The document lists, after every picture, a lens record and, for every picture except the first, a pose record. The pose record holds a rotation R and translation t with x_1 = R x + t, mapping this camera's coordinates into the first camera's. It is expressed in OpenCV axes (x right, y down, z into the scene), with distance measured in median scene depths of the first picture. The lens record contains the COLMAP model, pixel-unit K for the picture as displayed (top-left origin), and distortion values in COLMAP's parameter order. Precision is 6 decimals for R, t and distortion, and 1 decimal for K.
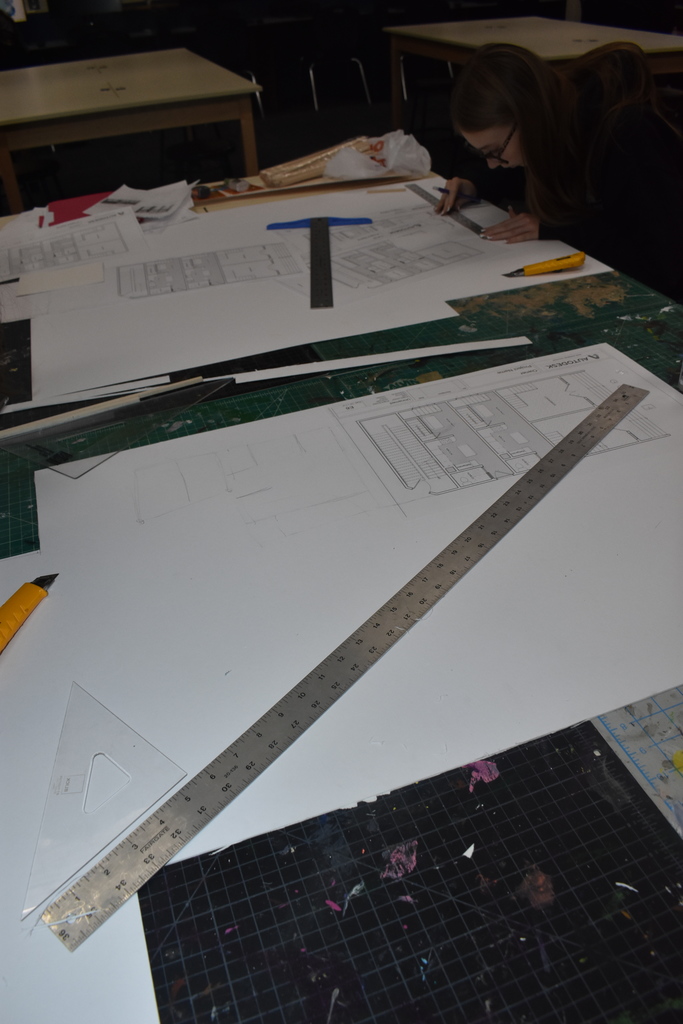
lens RADIAL K [[797.2, 0, 341.5], [0, 797.2, 512.0], [0, 0, 1]] dist [-0.066699, -0.003505]
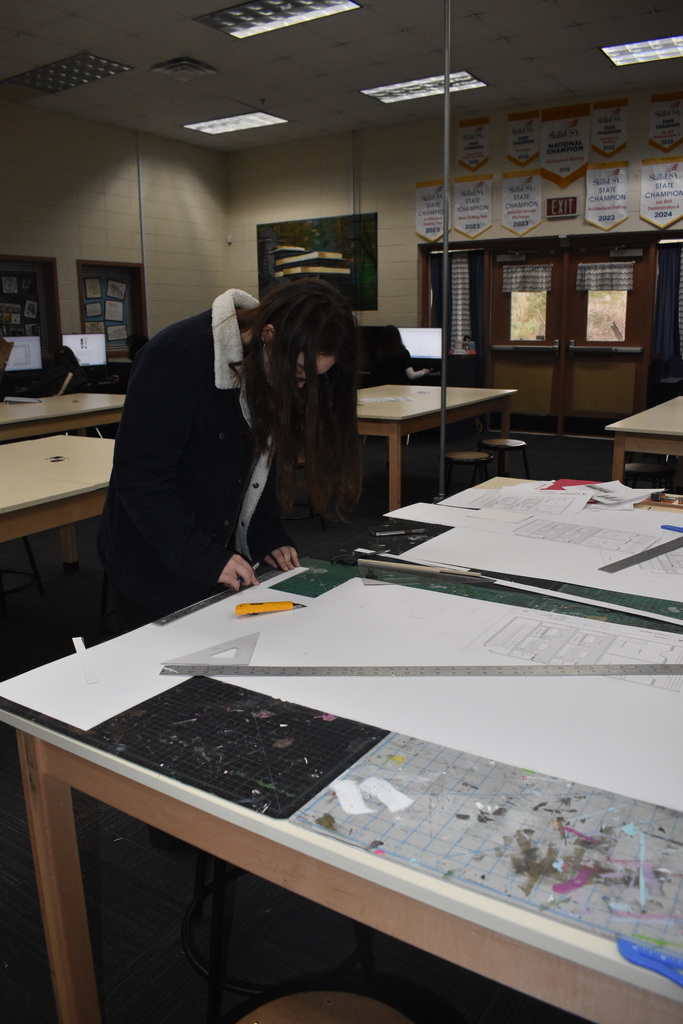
lens RADIAL K [[797.2, 0, 341.5], [0, 797.2, 512.0], [0, 0, 1]] dist [-0.066699, -0.003505]
pose [[0.618679, 0.229288, -0.751441, 0.892776], [-0.488232, 0.861560, -0.139084, 0.086548], [0.615521, 0.452926, 0.644975, -0.265462]]
